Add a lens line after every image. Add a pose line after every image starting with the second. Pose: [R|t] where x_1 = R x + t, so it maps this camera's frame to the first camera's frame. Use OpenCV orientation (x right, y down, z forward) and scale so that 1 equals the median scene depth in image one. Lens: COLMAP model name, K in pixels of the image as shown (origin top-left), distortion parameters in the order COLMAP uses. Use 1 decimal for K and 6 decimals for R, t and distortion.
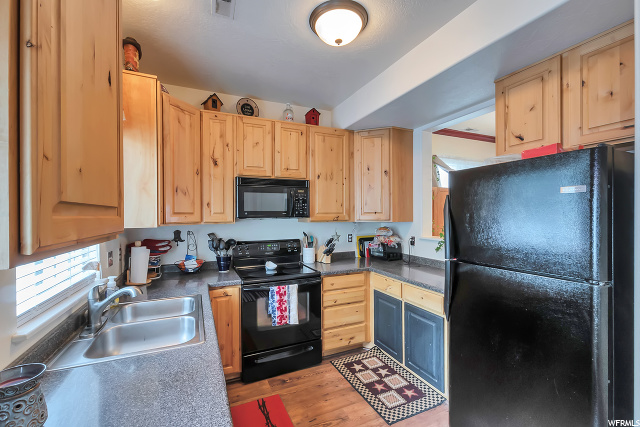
lens RADIAL K [[275.4, 0, 317.1], [0, 275.4, 214.5], [0, 0, 1]] dist [-0.000132, -0.000572]
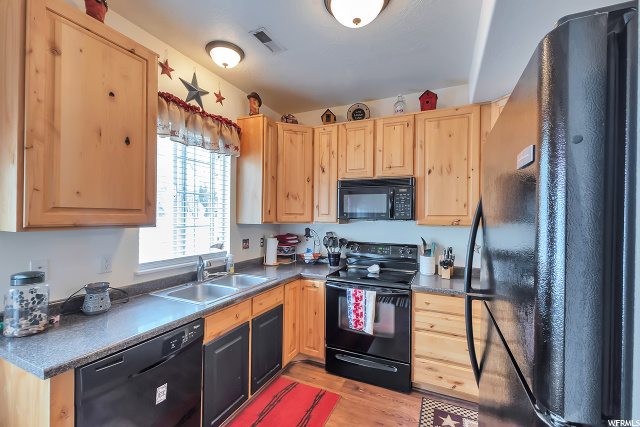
lens RADIAL K [[275.4, 0, 316.7], [0, 275.4, 214.4], [0, 0, 1]] dist [-0.000132, -0.000572]
pose [[0.652831, 0.009230, -0.757448, 0.459022], [-0.014452, 0.999896, -0.000271, -0.003232], [0.757366, 0.011124, 0.652896, 0.225828]]
